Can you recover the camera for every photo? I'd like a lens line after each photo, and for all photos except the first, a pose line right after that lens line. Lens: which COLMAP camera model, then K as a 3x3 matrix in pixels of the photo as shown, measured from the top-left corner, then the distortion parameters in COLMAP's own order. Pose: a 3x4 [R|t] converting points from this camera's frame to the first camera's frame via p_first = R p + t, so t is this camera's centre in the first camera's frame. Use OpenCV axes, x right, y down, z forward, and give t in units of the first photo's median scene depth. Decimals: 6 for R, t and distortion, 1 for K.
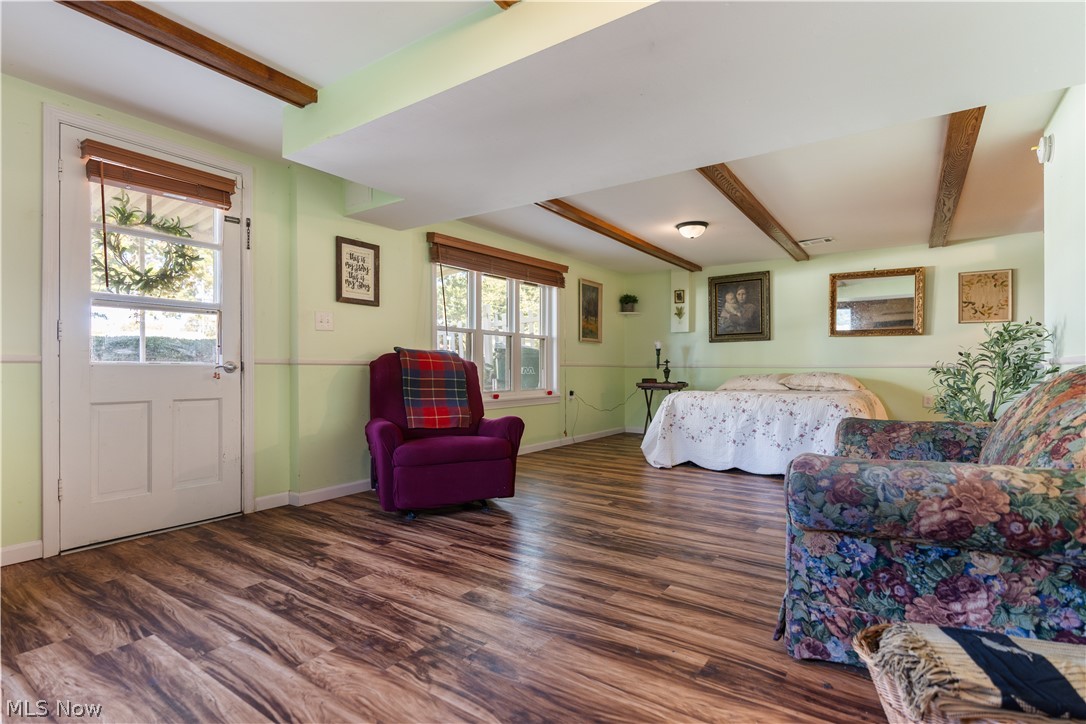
lens RADIAL K [[531.1, 0, 537.7], [0, 531.1, 364.4], [0, 0, 1]] dist [-0.000028, 0.000170]
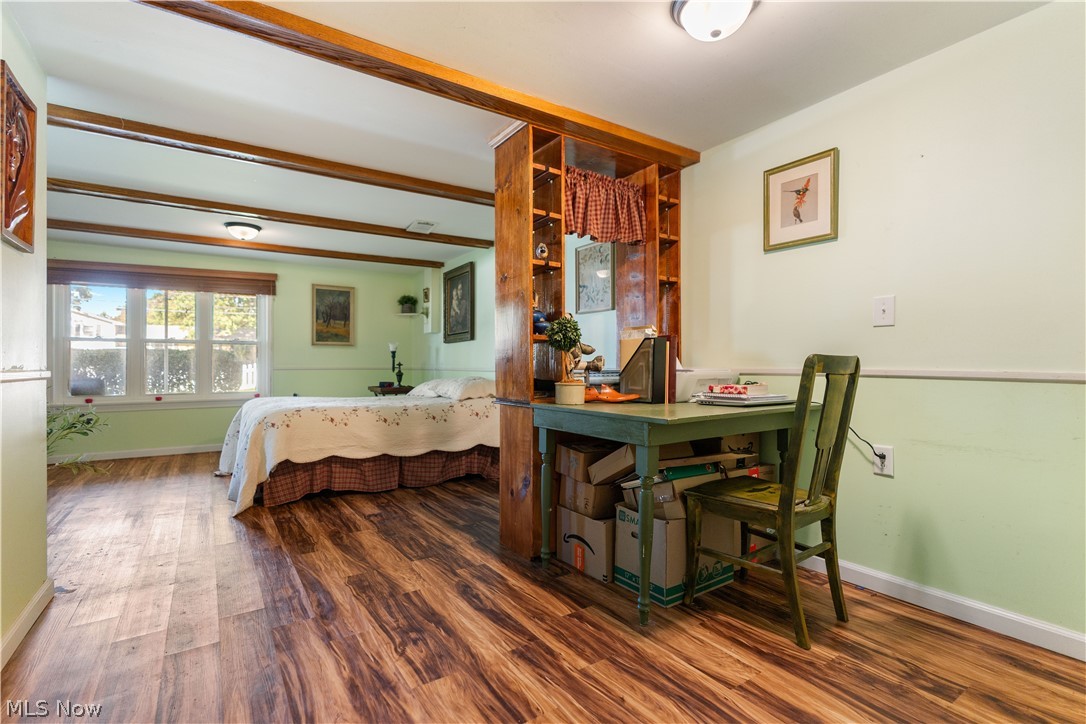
lens RADIAL K [[487.8, 0, 543.0], [0, 487.8, 362.0], [0, 0, 1]] dist [-0.002349, -0.000266]
pose [[0.937089, -0.007851, -0.349002, 1.441239], [0.005927, 0.999961, -0.006581, -0.004602], [0.349040, 0.004098, 0.937099, 0.488420]]
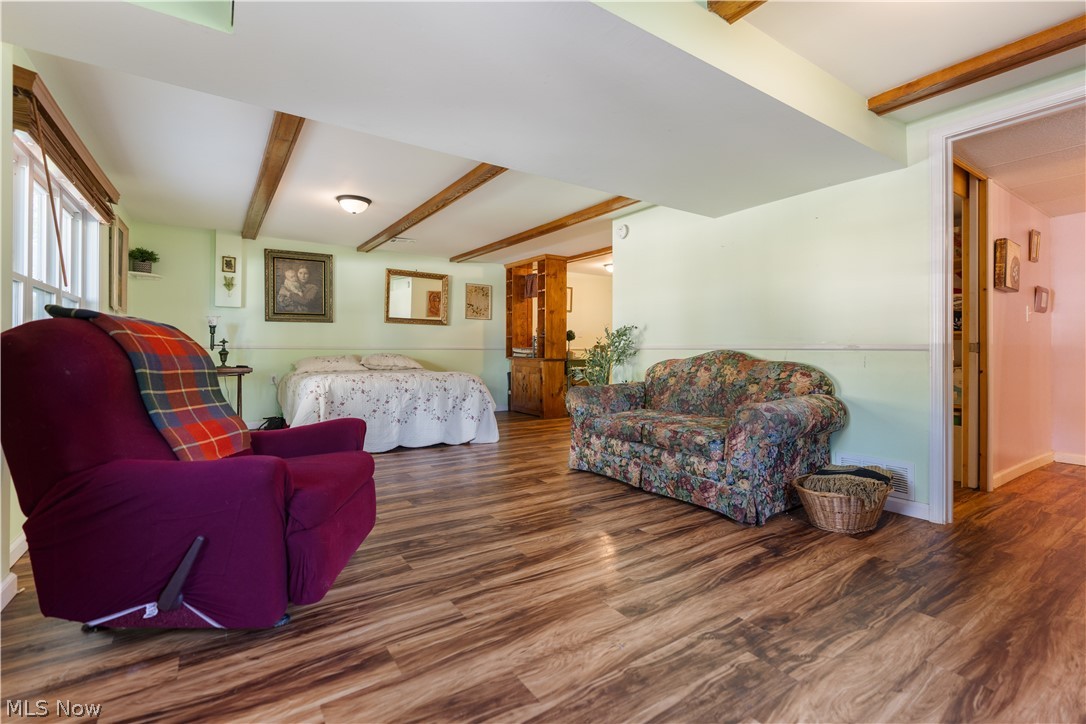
lens RADIAL K [[494.2, 0, 544.6], [0, 494.2, 346.6], [0, 0, 1]] dist [-0.002436, -0.000189]
pose [[0.352862, 0.006325, 0.935654, -0.541587], [-0.010476, 0.999941, -0.002808, -0.000907], [-0.935617, -0.008811, 0.352907, 0.482617]]
